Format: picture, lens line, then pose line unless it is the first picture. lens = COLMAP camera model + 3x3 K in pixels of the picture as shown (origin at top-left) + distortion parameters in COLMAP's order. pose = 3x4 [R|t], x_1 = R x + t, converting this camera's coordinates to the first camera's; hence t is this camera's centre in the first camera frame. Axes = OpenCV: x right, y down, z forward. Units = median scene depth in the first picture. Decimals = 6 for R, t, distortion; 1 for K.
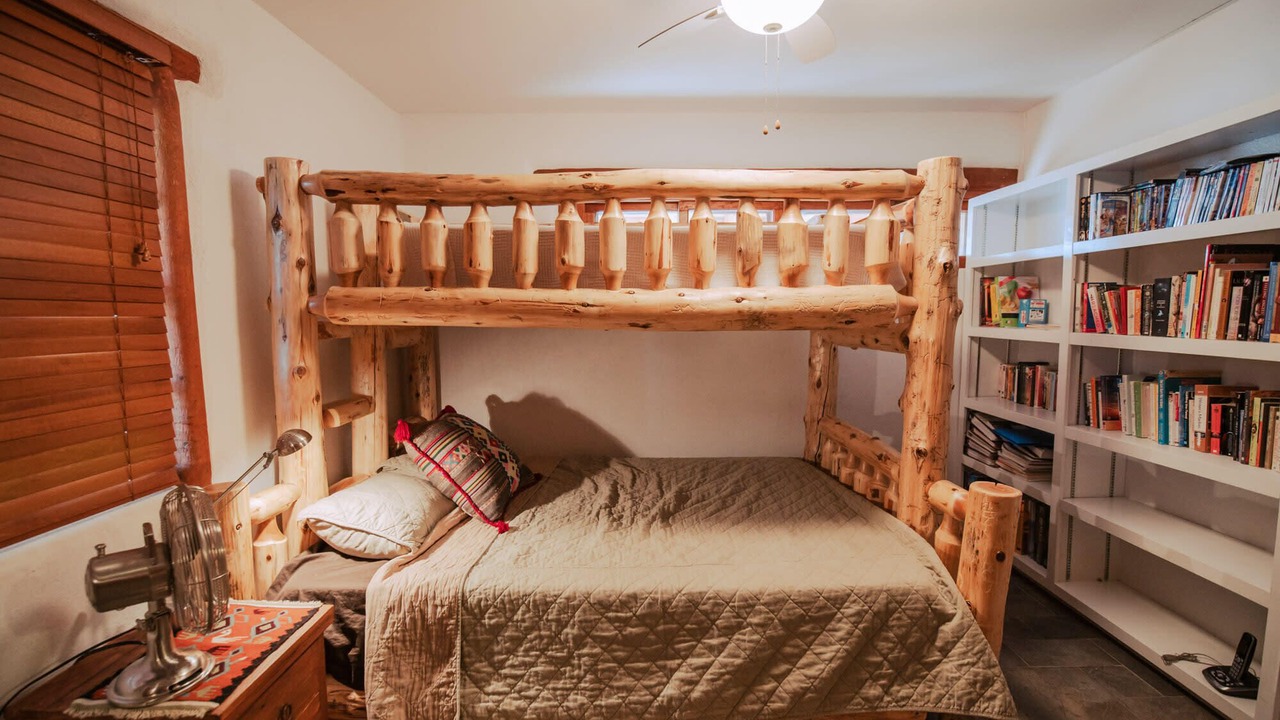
lens RADIAL K [[562.6, 0, 643.2], [0, 562.6, 362.4], [0, 0, 1]] dist [-0.002389, -0.009654]
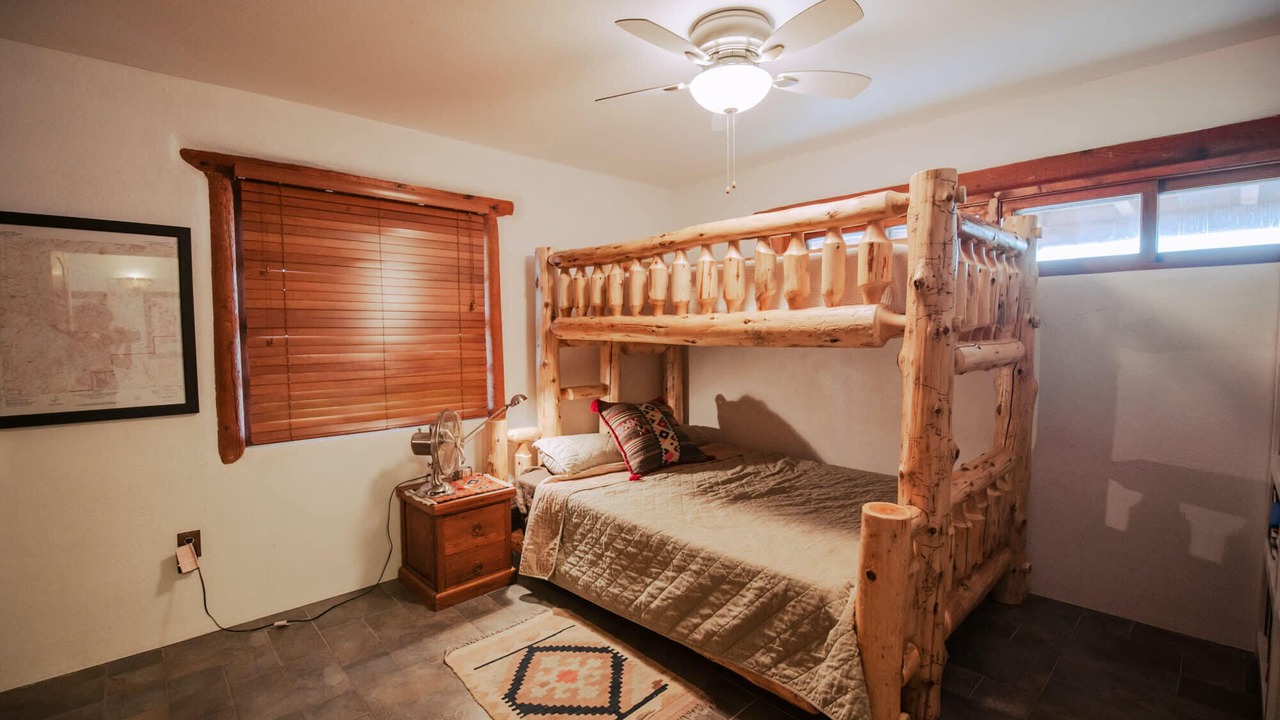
lens RADIAL K [[562.6, 0, 643.2], [0, 562.6, 362.4], [0, 0, 1]] dist [-0.002389, -0.009654]
pose [[0.685989, 0.038404, -0.726598, 1.046921], [-0.054504, 0.998513, 0.001319, -0.013260], [0.725568, 0.038697, 0.687062, -0.003115]]
